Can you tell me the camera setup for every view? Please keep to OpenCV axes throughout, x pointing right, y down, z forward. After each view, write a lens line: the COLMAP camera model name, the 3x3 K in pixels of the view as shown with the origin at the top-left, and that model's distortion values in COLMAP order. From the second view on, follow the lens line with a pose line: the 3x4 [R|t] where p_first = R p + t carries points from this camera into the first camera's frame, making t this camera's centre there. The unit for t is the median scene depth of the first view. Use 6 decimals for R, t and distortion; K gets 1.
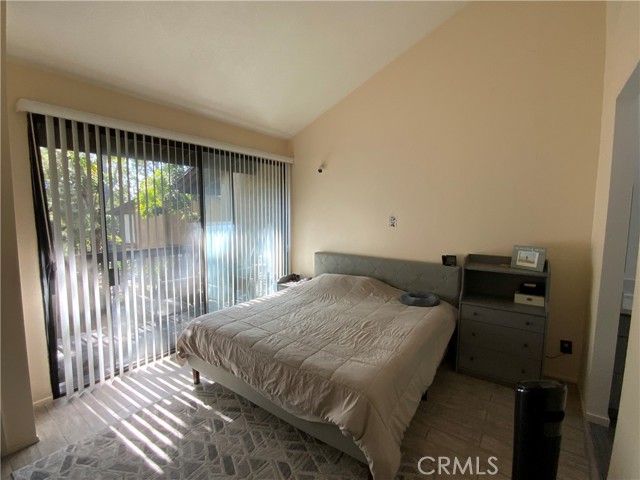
lens RADIAL K [[292.7, 0, 325.3], [0, 292.7, 238.8], [0, 0, 1]] dist [0.014465, -0.015298]
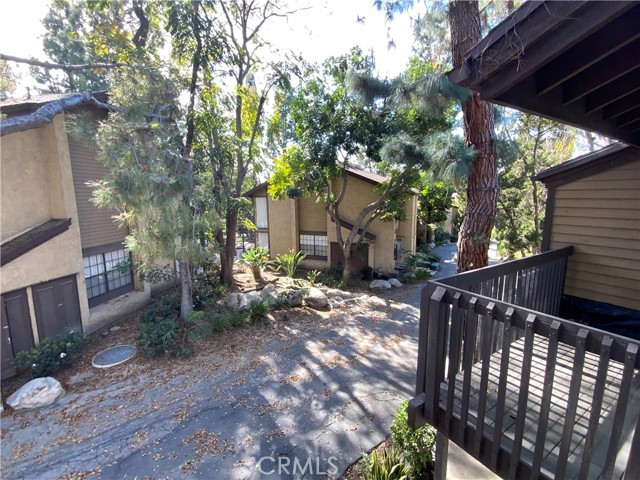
lens RADIAL K [[292.7, 0, 322.3], [0, 292.7, 238.8], [0, 0, 1]] dist [0.014465, -0.015298]
pose [[0.931224, 0.049679, -0.361046, -0.750856], [-0.030236, 0.997782, 0.059306, -0.066955], [0.363192, -0.044311, 0.930660, 1.021330]]
